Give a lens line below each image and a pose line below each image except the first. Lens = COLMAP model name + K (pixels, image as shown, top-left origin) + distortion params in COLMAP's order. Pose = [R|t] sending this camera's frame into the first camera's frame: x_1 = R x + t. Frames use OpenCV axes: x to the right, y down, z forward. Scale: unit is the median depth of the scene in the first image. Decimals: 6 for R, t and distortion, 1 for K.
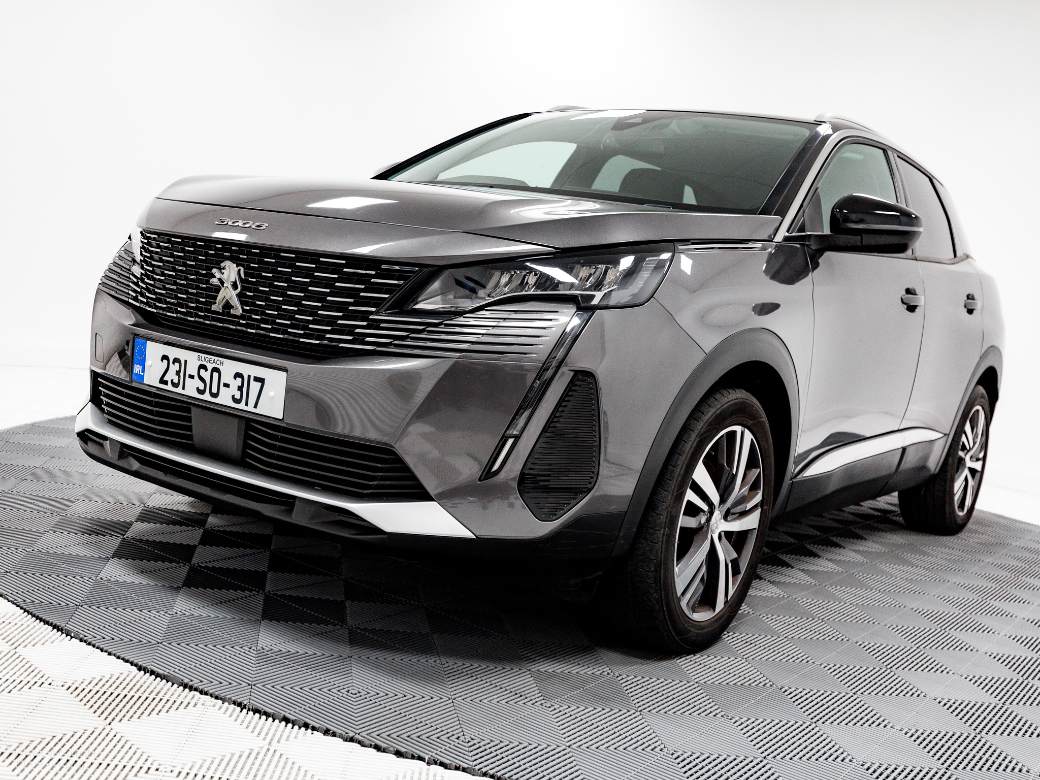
lens RADIAL K [[1125.1, 0, 520.0], [0, 1125.1, 390.0], [0, 0, 1]] dist [0.007879, 0.002874]
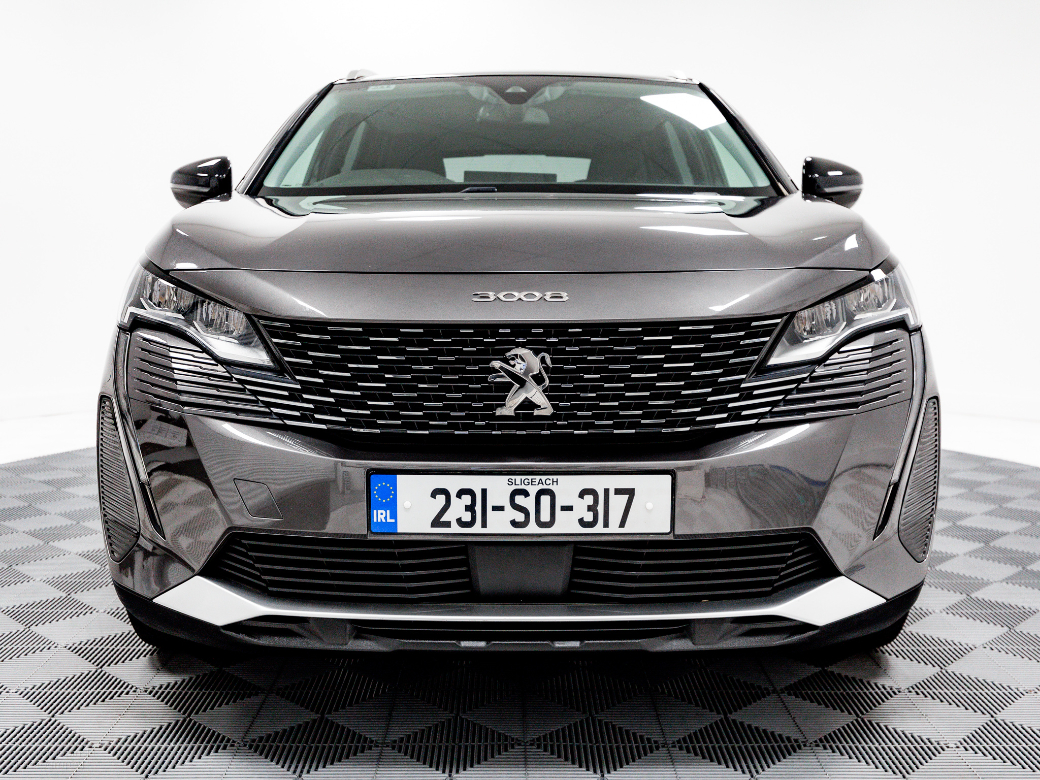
lens RADIAL K [[1168.5, 0, 520.0], [0, 1168.5, 390.0], [0, 0, 1]] dist [0.046817, 0.004193]
pose [[0.817152, -0.204884, 0.538781, -0.694289], [0.168548, 0.978776, 0.116571, -0.180229], [-0.551229, -0.004445, 0.834342, 0.346486]]
